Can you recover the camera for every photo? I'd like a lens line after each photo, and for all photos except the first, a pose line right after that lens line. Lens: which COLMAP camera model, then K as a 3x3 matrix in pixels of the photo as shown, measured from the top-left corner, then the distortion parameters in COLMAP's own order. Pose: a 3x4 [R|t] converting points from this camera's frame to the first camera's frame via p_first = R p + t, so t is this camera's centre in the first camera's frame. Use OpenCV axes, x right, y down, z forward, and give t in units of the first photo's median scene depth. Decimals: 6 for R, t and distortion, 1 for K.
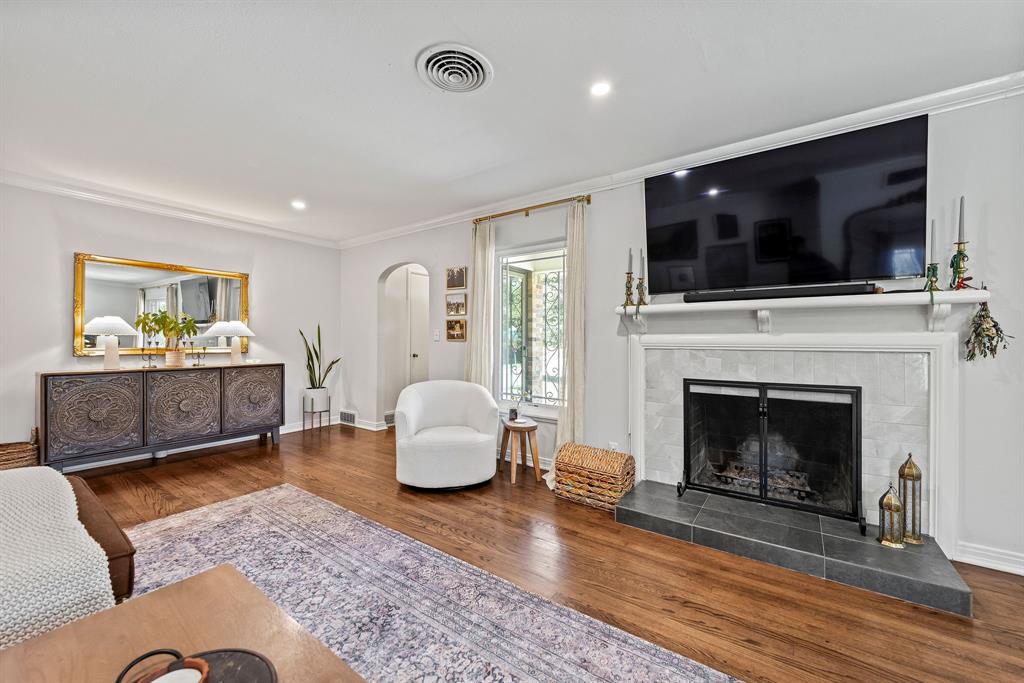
lens RADIAL K [[395.0, 0, 511.9], [0, 395.0, 341.6], [0, 0, 1]] dist [-0.001803, -0.000134]
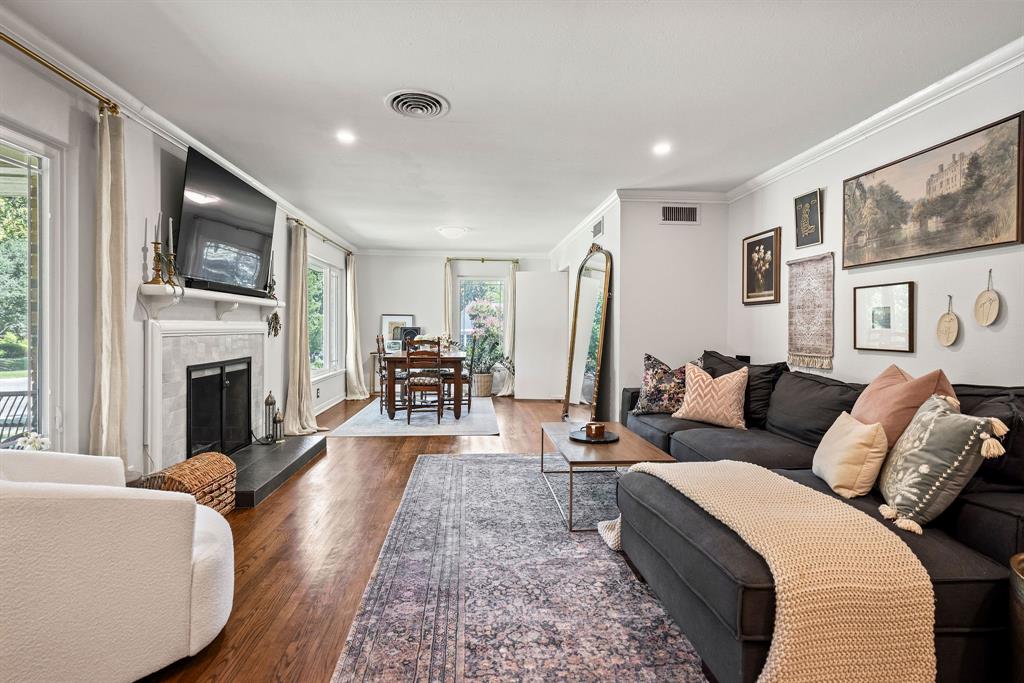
lens RADIAL K [[482.3, 0, 509.3], [0, 482.3, 337.5], [0, 0, 1]] dist [-0.001781, -0.002075]
pose [[-0.645745, -0.024955, 0.763145, -0.918444], [-0.009105, 0.999646, 0.024985, -0.012796], [-0.763498, 0.009186, -0.645744, 1.091061]]
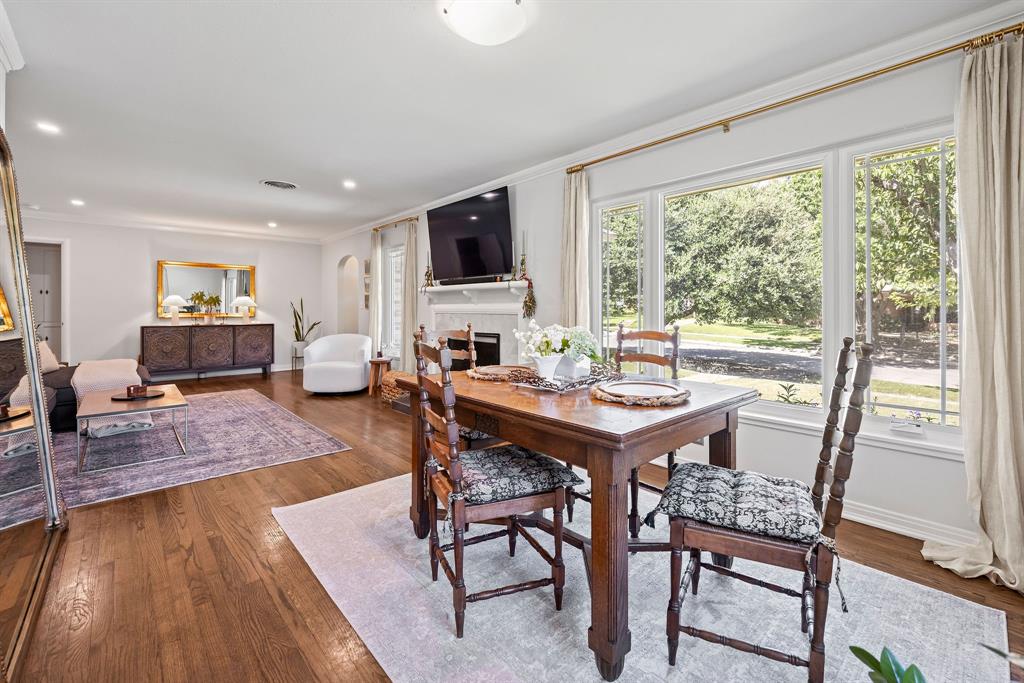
lens RADIAL K [[434.9, 0, 516.8], [0, 434.9, 310.1], [0, 0, 1]] dist [-0.004130, -0.000550]
pose [[0.977912, -0.001493, -0.209014, 1.037289], [0.001371, 0.999999, -0.000727, 0.006891], [0.209015, 0.000425, 0.977912, -0.683624]]
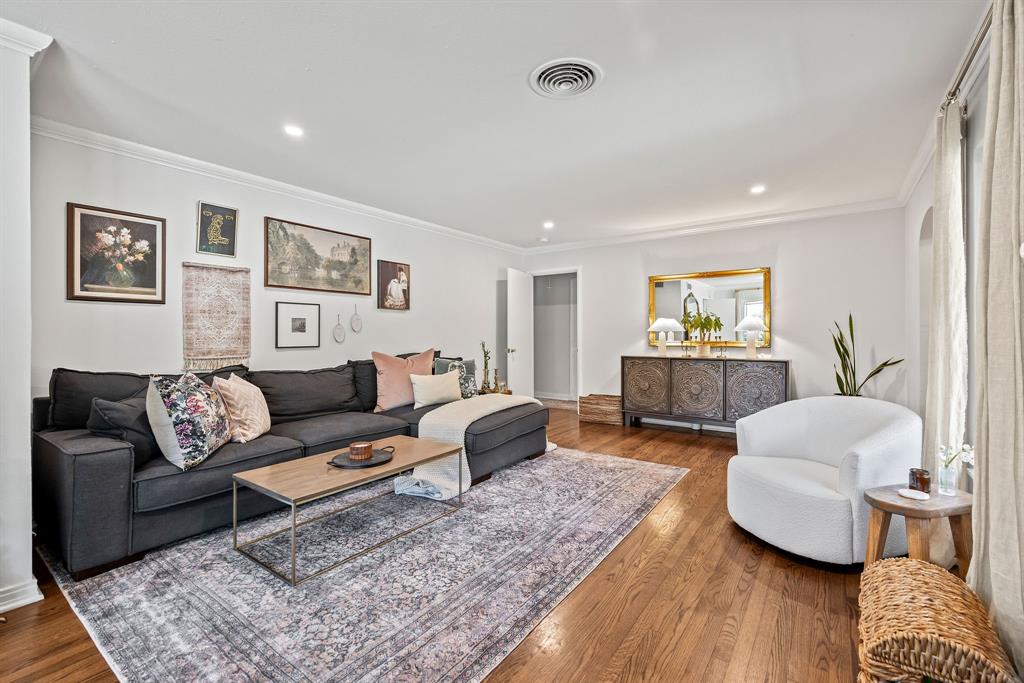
lens RADIAL K [[446.5, 0, 511.8], [0, 446.5, 336.1], [0, 0, 1]] dist [0.000076, -0.000153]
pose [[-0.008258, -0.000261, -0.999966, 0.661555], [0.002015, 0.999998, -0.000278, -0.001332], [0.999964, -0.002017, -0.008257, 0.543470]]
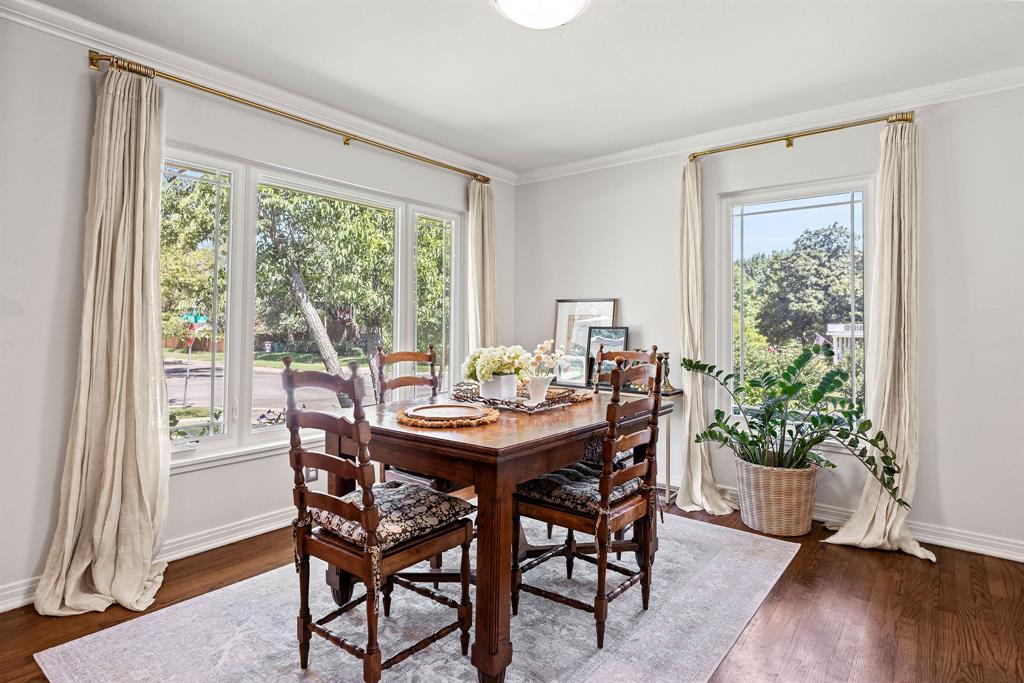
lens RADIAL K [[530.8, 0, 521.6], [0, 530.8, 313.6], [0, 0, 1]] dist [0.004415, 0.000270]
pose [[0.043229, 0.020710, 0.998851, 0.206747], [-0.004377, 0.999779, -0.020540, -0.002142], [-0.999056, -0.003484, 0.043310, -0.098860]]
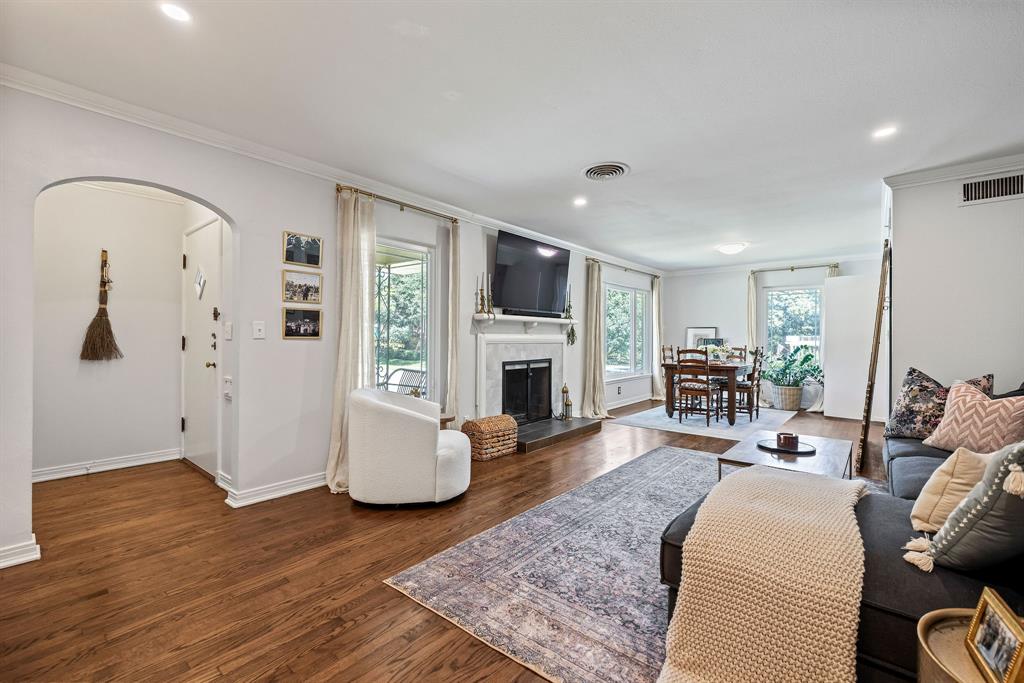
lens RADIAL K [[434.9, 0, 510.3], [0, 434.9, 341.8], [0, 0, 1]] dist [-0.004130, -0.000550]
pose [[0.079273, -0.012133, 0.996779, -1.232489], [-0.001664, 0.999923, 0.012304, -0.008683], [-0.996852, -0.002634, 0.079246, 0.781494]]
